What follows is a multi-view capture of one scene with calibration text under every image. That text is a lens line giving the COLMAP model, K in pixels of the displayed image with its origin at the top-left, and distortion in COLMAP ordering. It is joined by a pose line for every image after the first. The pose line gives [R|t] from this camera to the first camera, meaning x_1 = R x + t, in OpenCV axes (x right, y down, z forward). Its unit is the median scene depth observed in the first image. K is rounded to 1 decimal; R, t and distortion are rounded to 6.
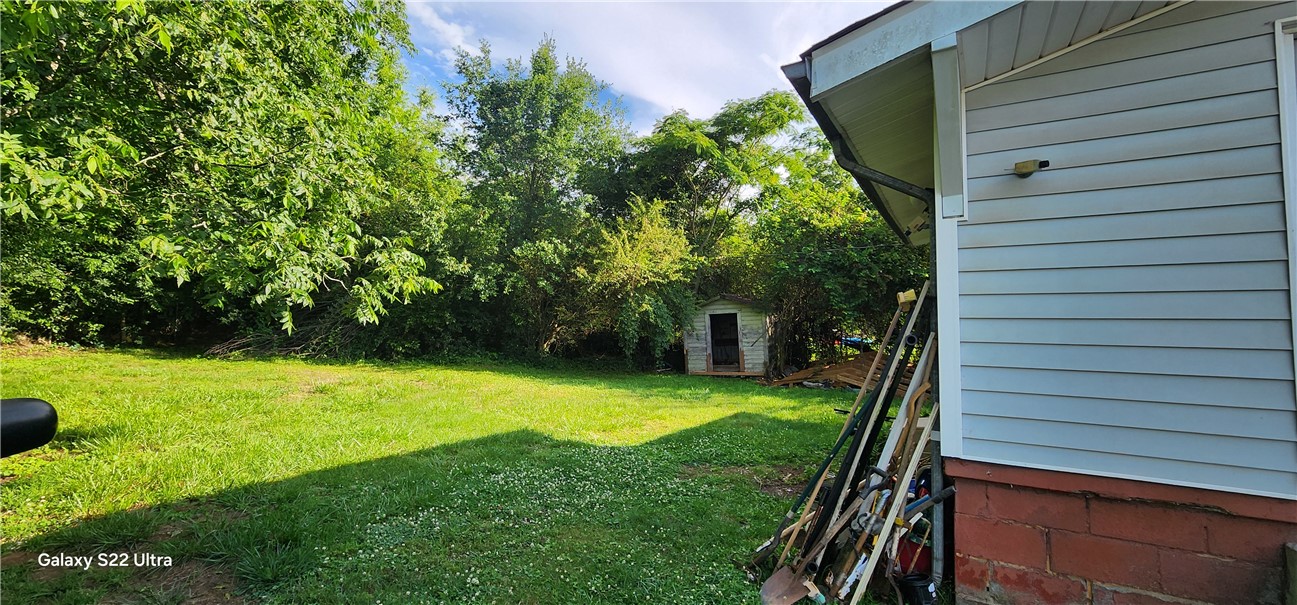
lens RADIAL K [[535.3, 0, 647.3], [0, 535.3, 296.6], [0, 0, 1]] dist [0.000747, 0.000331]
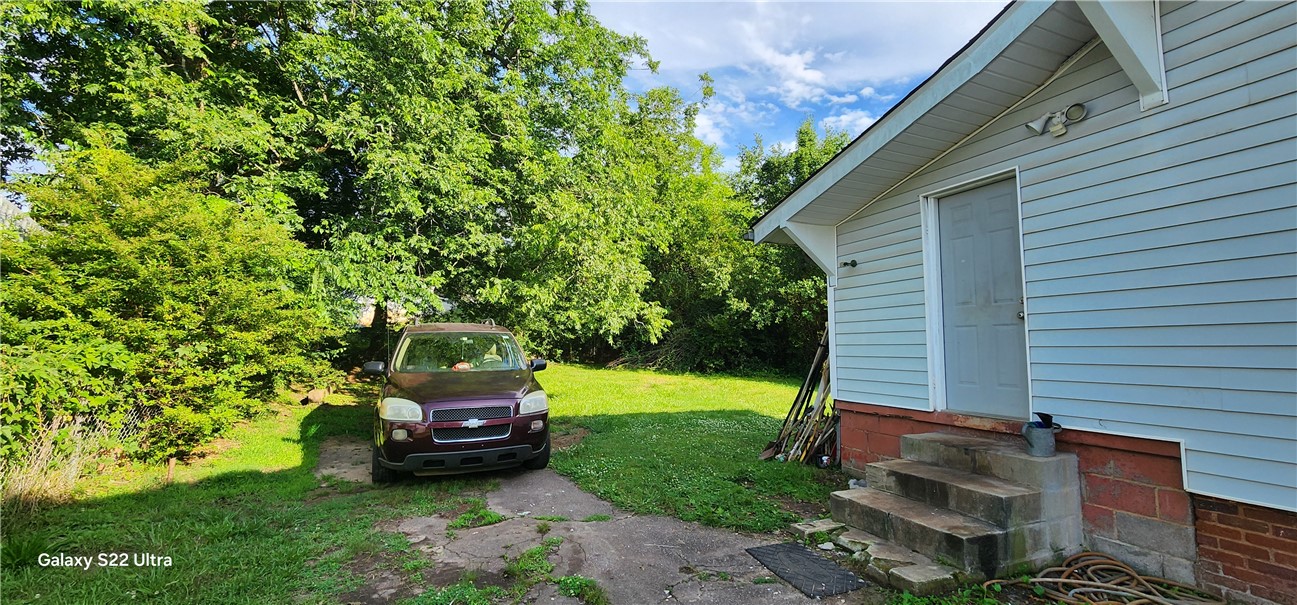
lens RADIAL K [[535.3, 0, 647.3], [0, 535.3, 296.6], [0, 0, 1]] dist [0.000747, 0.000331]
pose [[0.801797, -0.074615, -0.592920, 0.294005], [0.043207, 0.996816, -0.067015, 0.005400], [0.596032, 0.028114, 0.802468, -0.279960]]
